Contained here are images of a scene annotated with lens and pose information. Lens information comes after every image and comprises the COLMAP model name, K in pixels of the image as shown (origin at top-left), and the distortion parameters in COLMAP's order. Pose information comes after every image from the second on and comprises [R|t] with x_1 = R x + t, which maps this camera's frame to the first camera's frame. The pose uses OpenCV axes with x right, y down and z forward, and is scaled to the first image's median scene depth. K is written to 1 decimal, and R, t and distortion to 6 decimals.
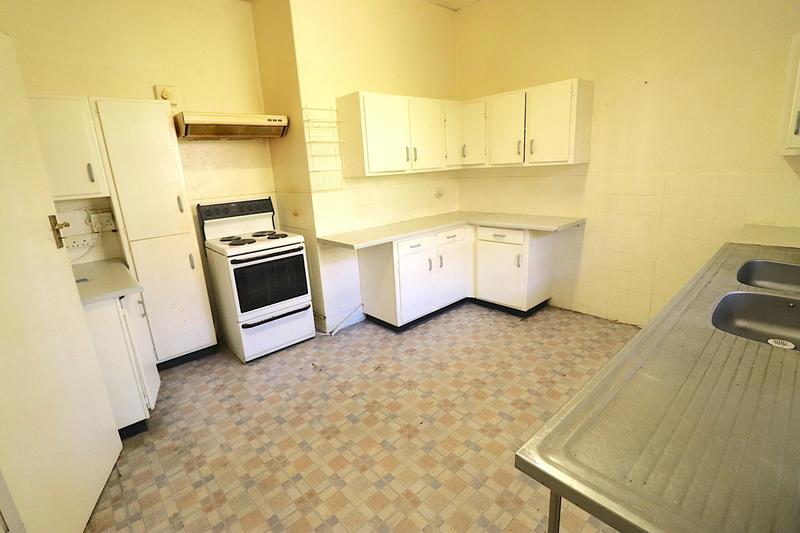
lens RADIAL K [[375.8, 0, 396.2], [0, 375.8, 261.8], [0, 0, 1]] dist [-0.001966, -0.000374]
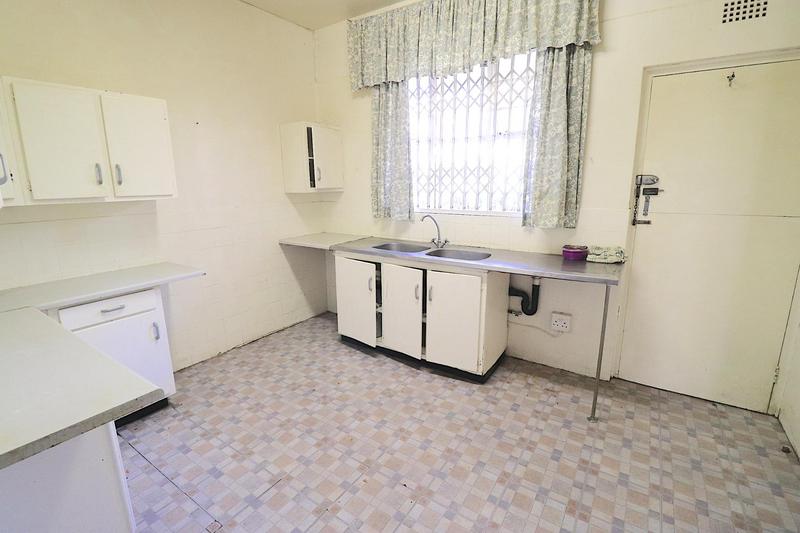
lens RADIAL K [[375.8, 0, 396.2], [0, 375.8, 261.8], [0, 0, 1]] dist [-0.001966, -0.000374]
pose [[-0.233261, -0.148676, 0.960981, -0.521767], [0.269410, 0.939677, 0.210775, -0.182520], [-0.934349, 0.308064, -0.179135, 0.781257]]
